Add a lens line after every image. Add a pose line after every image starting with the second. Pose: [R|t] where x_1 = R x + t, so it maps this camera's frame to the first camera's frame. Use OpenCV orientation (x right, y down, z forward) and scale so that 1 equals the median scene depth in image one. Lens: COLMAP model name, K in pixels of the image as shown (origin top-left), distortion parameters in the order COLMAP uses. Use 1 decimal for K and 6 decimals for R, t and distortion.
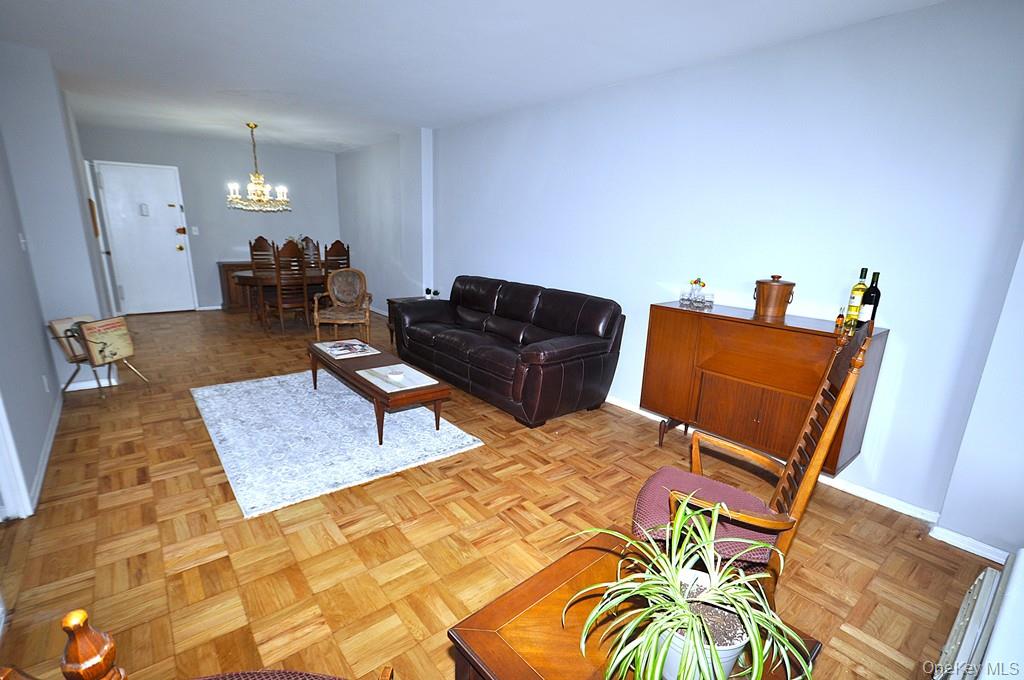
lens RADIAL K [[467.6, 0, 508.8], [0, 467.6, 354.9], [0, 0, 1]] dist [0.002178, -0.000383]
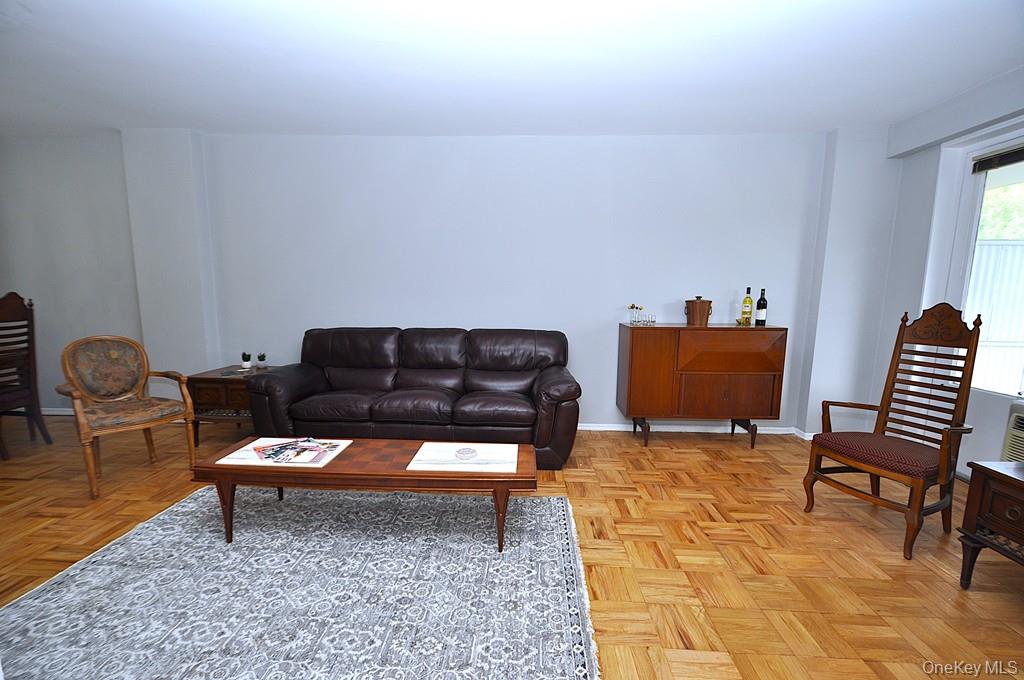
lens RADIAL K [[439.5, 0, 508.6], [0, 439.5, 354.2], [0, 0, 1]] dist [0.000716, -0.000190]
pose [[0.668240, -0.133373, 0.731893, -0.583866], [0.207030, 0.978275, -0.010753, -0.076012], [-0.714558, 0.158710, 0.681335, 0.392973]]
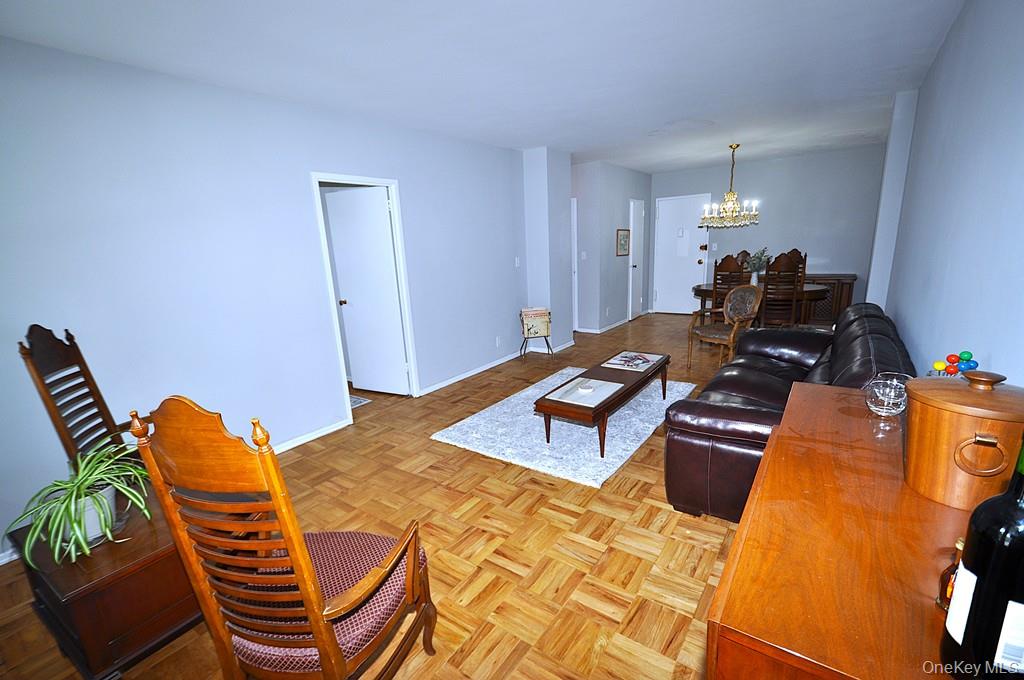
lens RADIAL K [[455.0, 0, 515.6], [0, 455.0, 353.2], [0, 0, 1]] dist [0.009638, -0.009755]
pose [[0.274390, 0.185774, -0.943503, 0.557982], [-0.202316, 0.970353, 0.132223, -0.115977], [0.940095, 0.154605, 0.303840, 0.458259]]
